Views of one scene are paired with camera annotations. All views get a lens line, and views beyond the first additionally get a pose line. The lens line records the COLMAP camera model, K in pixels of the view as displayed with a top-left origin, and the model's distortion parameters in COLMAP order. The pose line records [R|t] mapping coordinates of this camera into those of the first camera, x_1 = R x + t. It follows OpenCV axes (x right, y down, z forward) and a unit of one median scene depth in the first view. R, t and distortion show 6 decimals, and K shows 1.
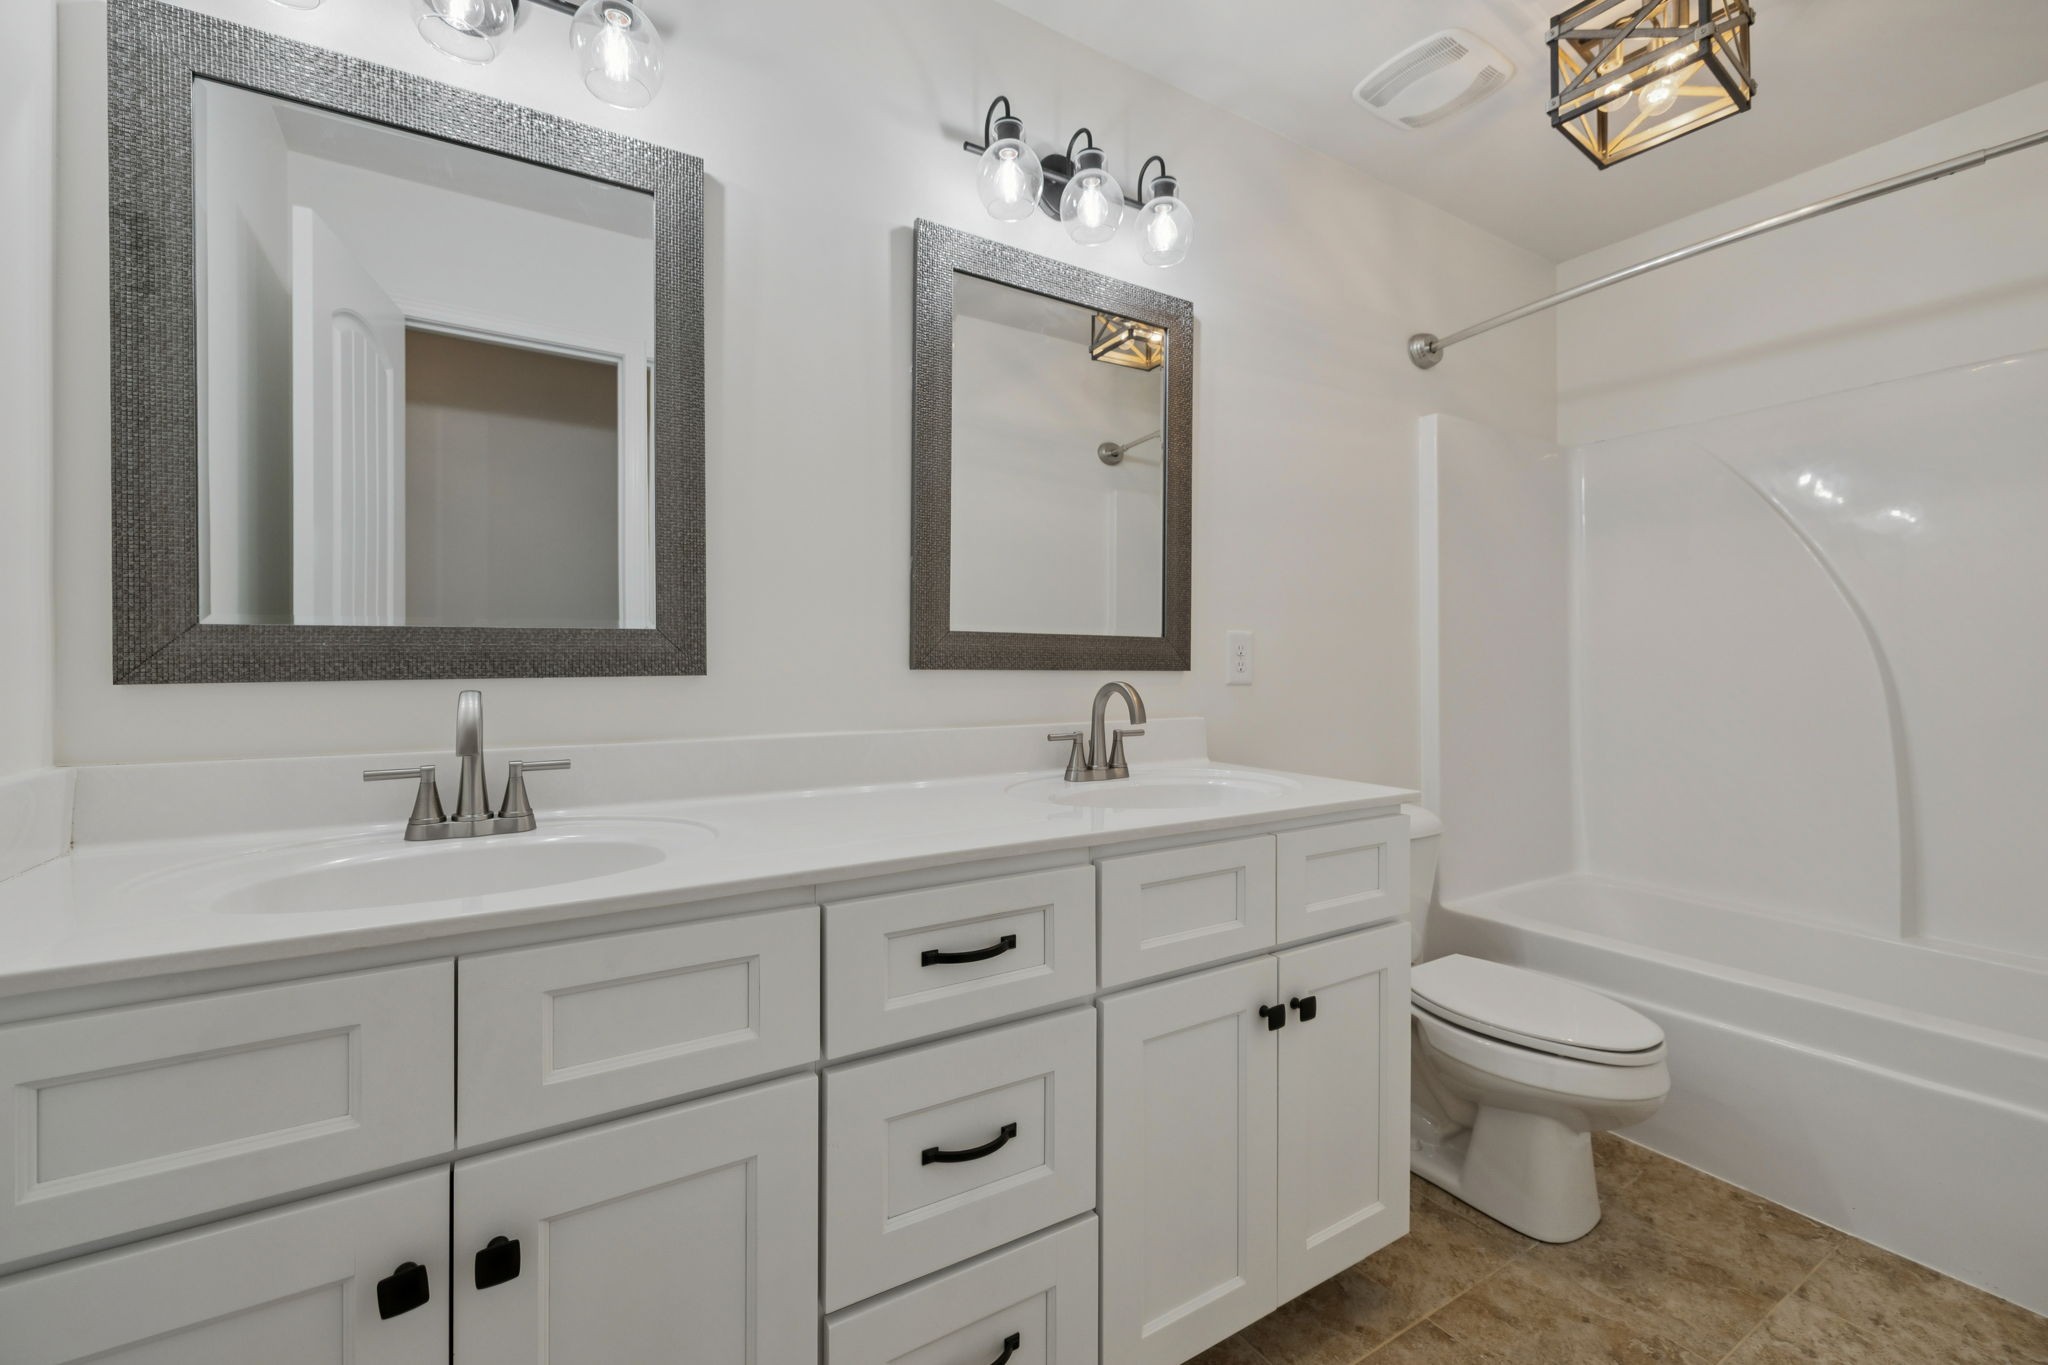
lens RADIAL K [[878.9, 0, 1032.3], [0, 878.9, 652.5], [0, 0, 1]] dist [-0.000443, 0.000022]
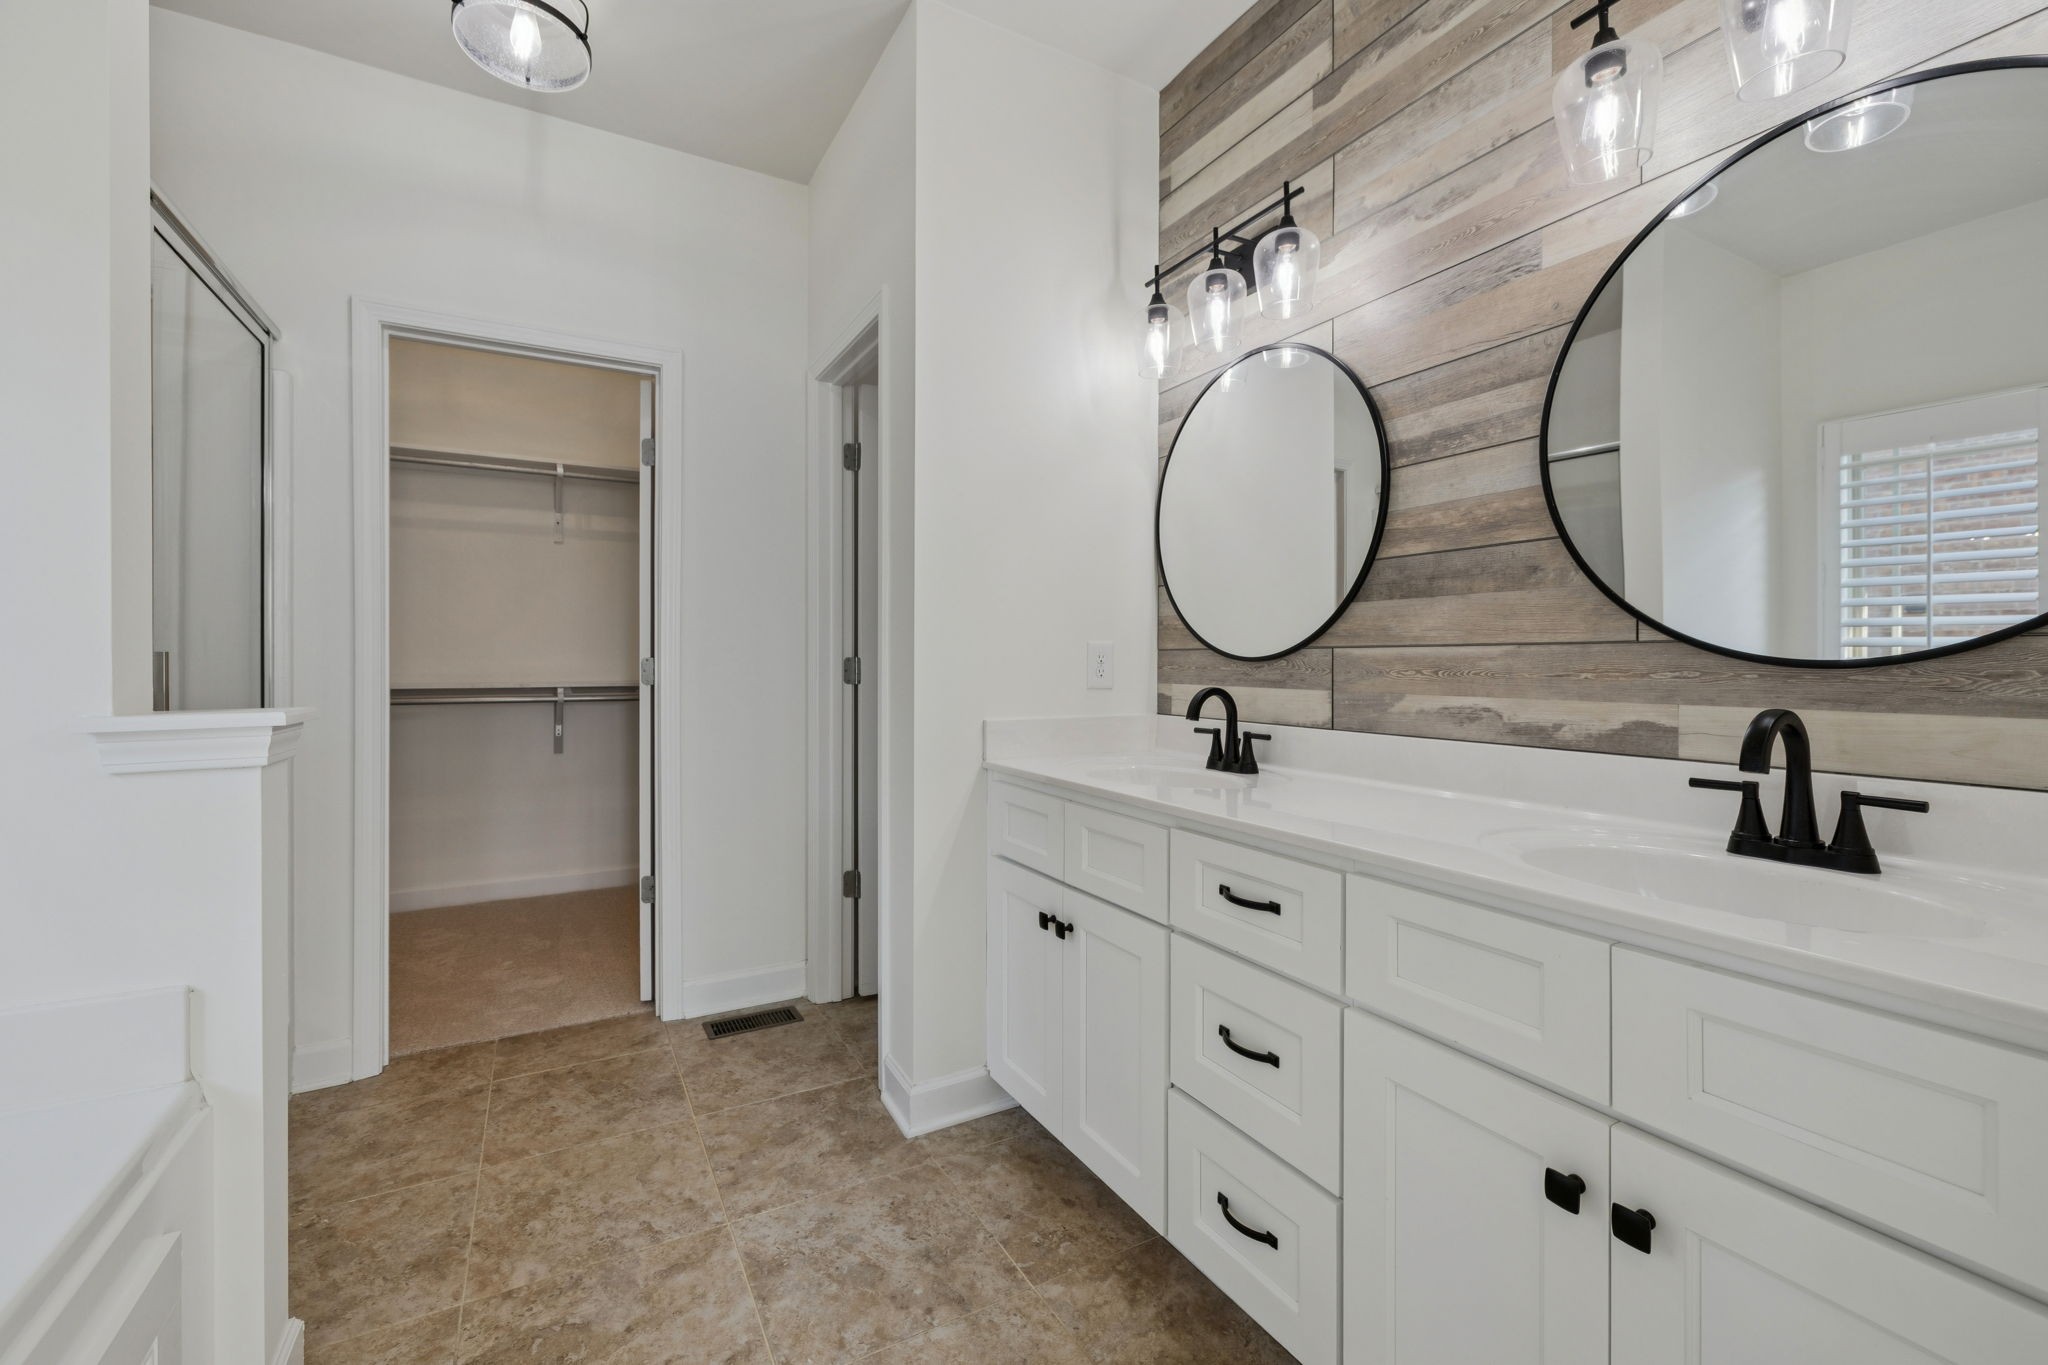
lens RADIAL K [[856.3, 0, 1019.8], [0, 856.3, 675.6], [0, 0, 1]] dist [0.001714, 0.000197]
pose [[-0.077672, 0.004504, -0.996969, 1.059547], [-0.002514, 0.999986, 0.004713, 0.010502], [0.996976, 0.002872, -0.077660, 0.686220]]
